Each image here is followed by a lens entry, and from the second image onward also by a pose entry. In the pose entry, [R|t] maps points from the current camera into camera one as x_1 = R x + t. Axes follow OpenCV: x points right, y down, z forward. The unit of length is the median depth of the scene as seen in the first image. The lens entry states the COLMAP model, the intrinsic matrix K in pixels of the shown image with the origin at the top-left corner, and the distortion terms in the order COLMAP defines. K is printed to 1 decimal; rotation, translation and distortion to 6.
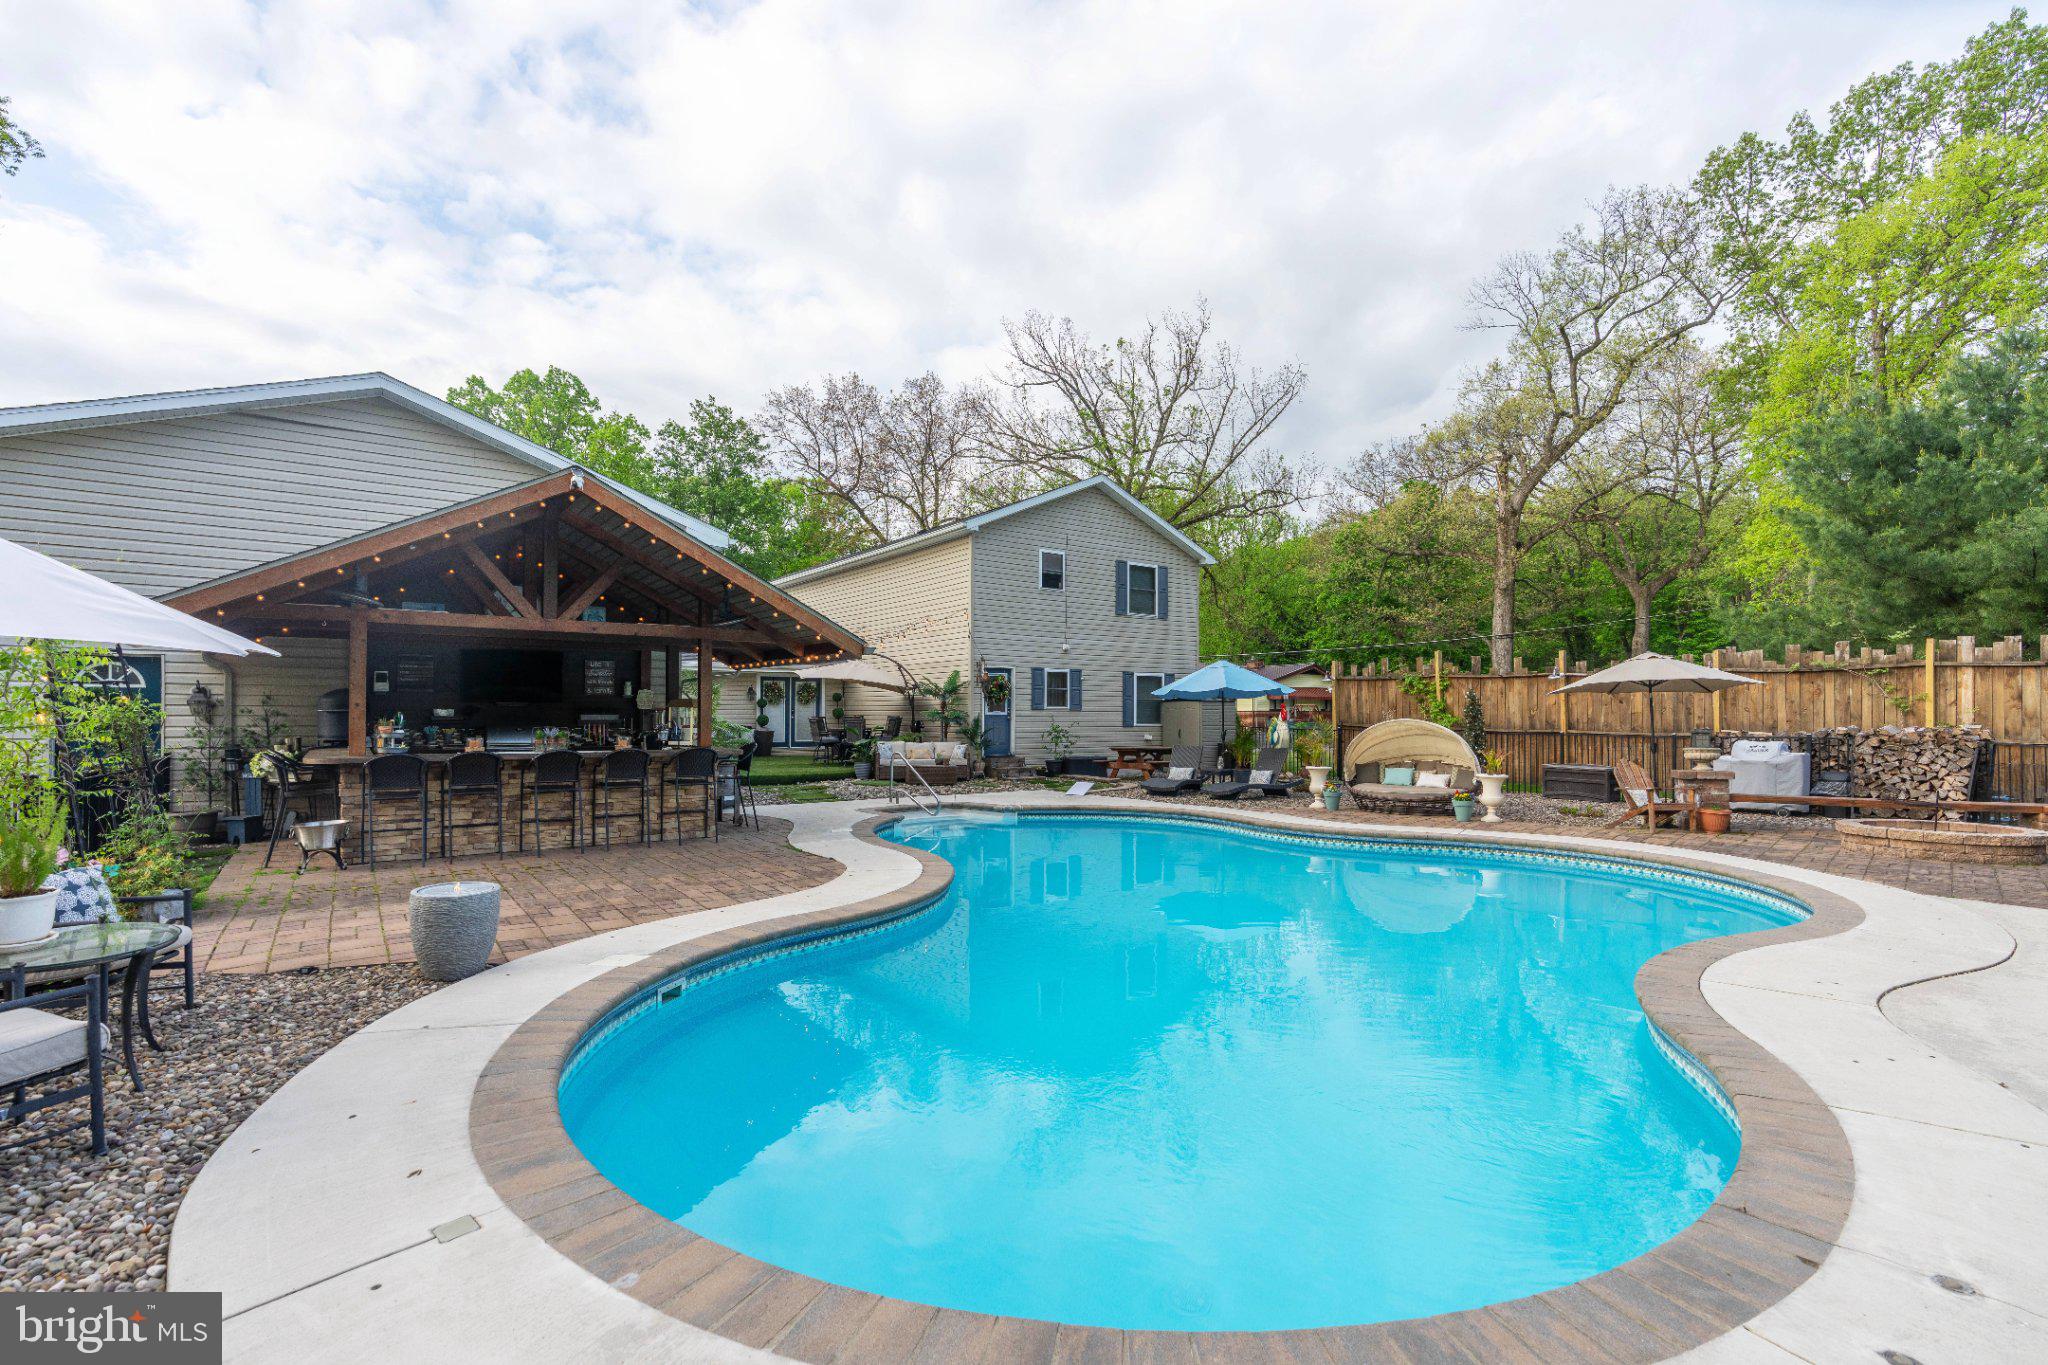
lens RADIAL K [[964.5, 0, 996.6], [0, 964.5, 712.1], [0, 0, 1]] dist [-0.016605, 0.007608]
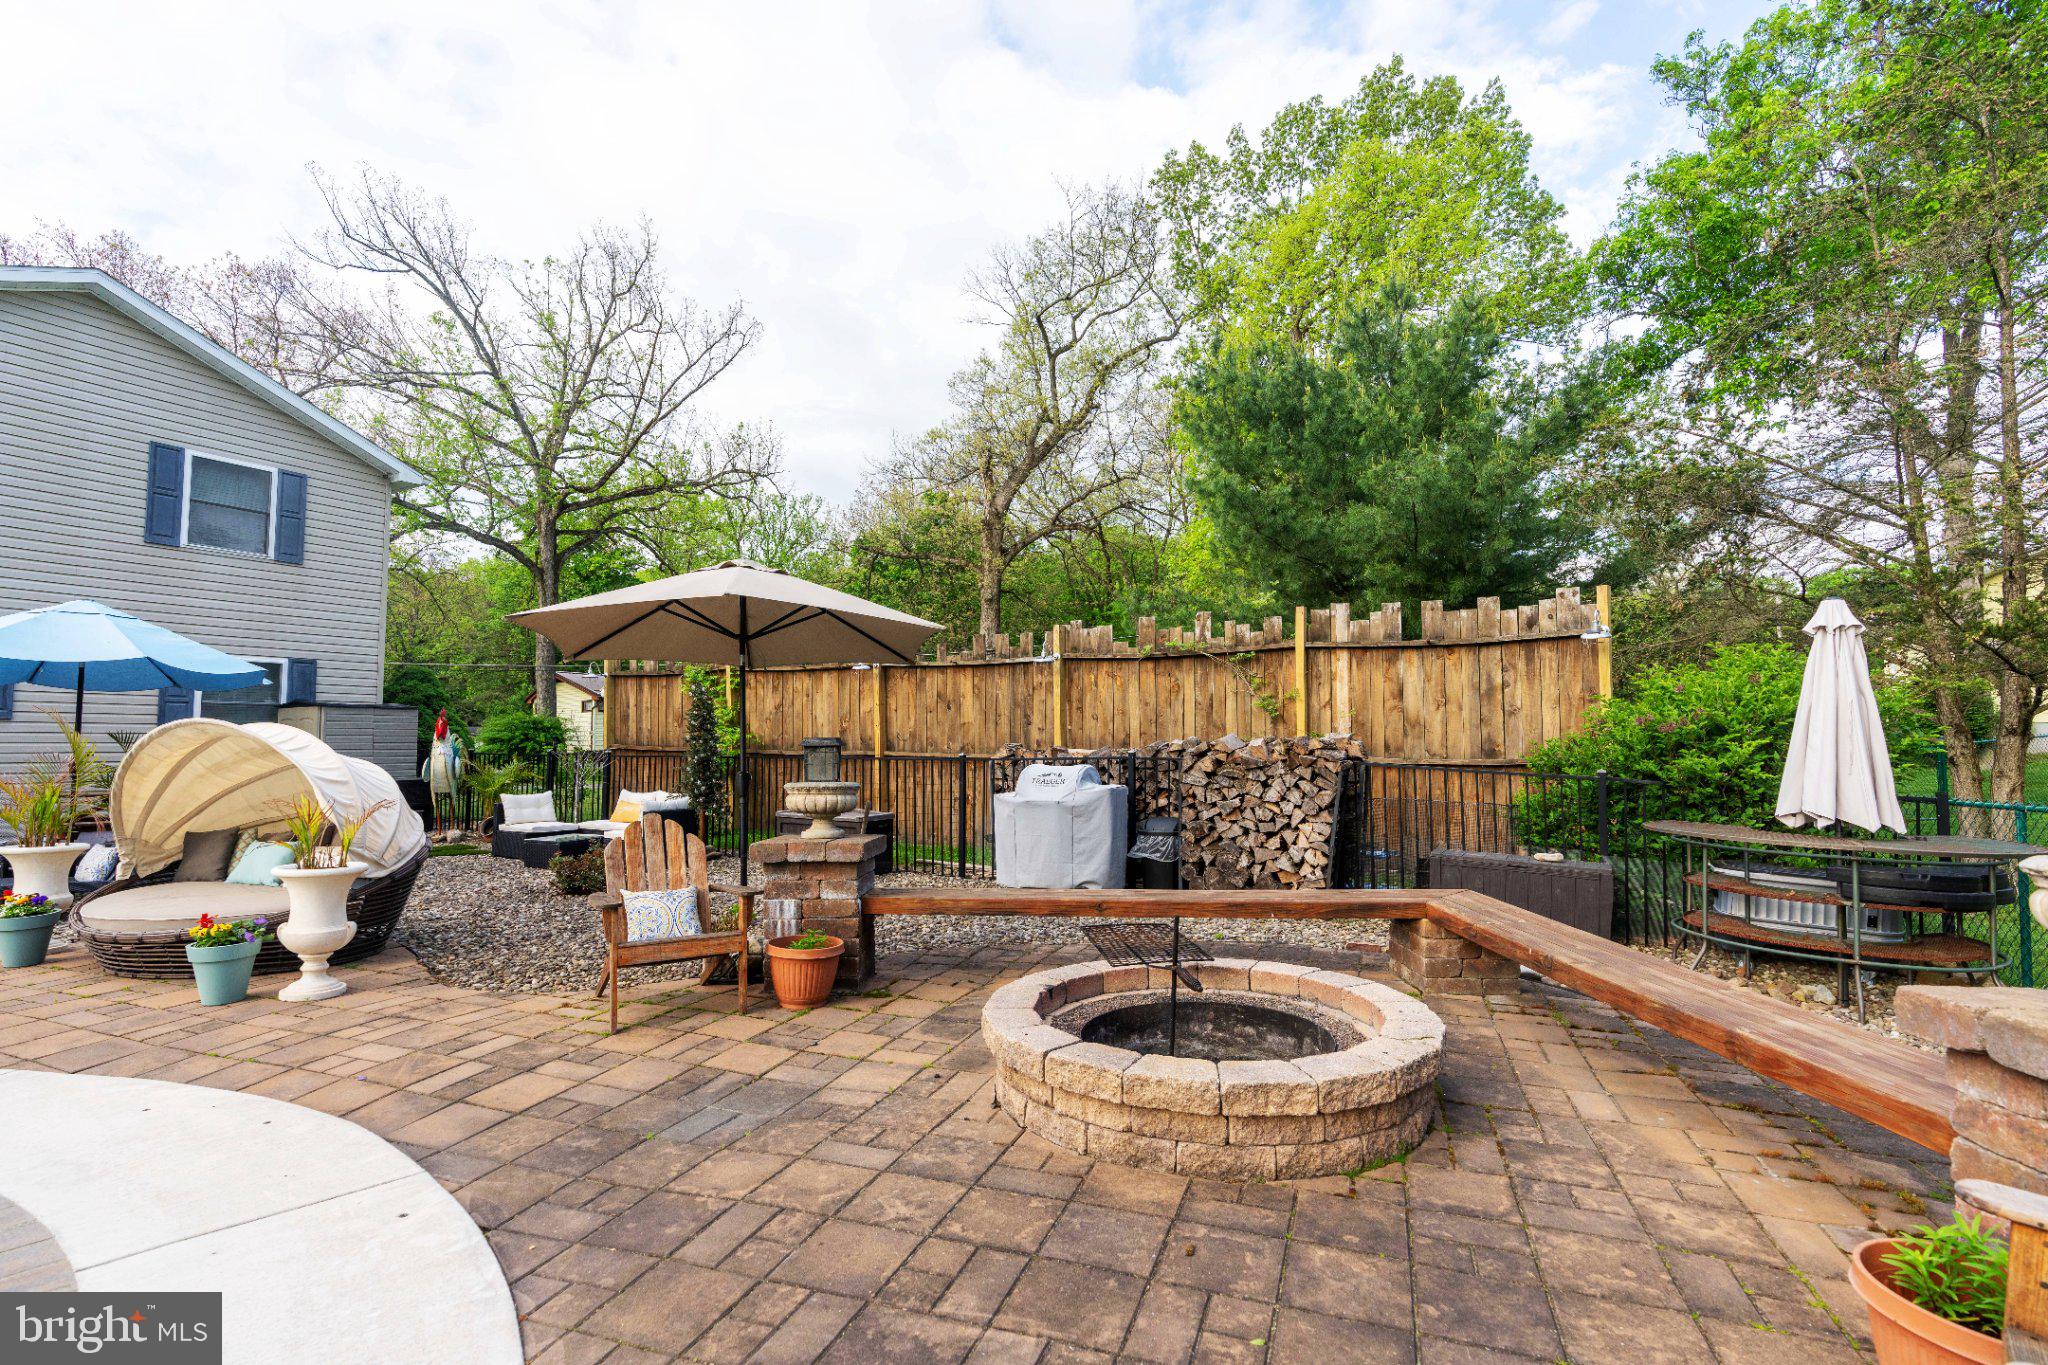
lens RADIAL K [[950.3, 0, 1039.4], [0, 950.3, 696.8], [0, 0, 1]] dist [-0.003800, -0.000323]
pose [[0.904914, 0.017436, 0.425237, 0.482465], [0.002726, 0.998902, -0.046759, 0.014437], [-0.425586, 0.043472, 0.903873, 0.437293]]
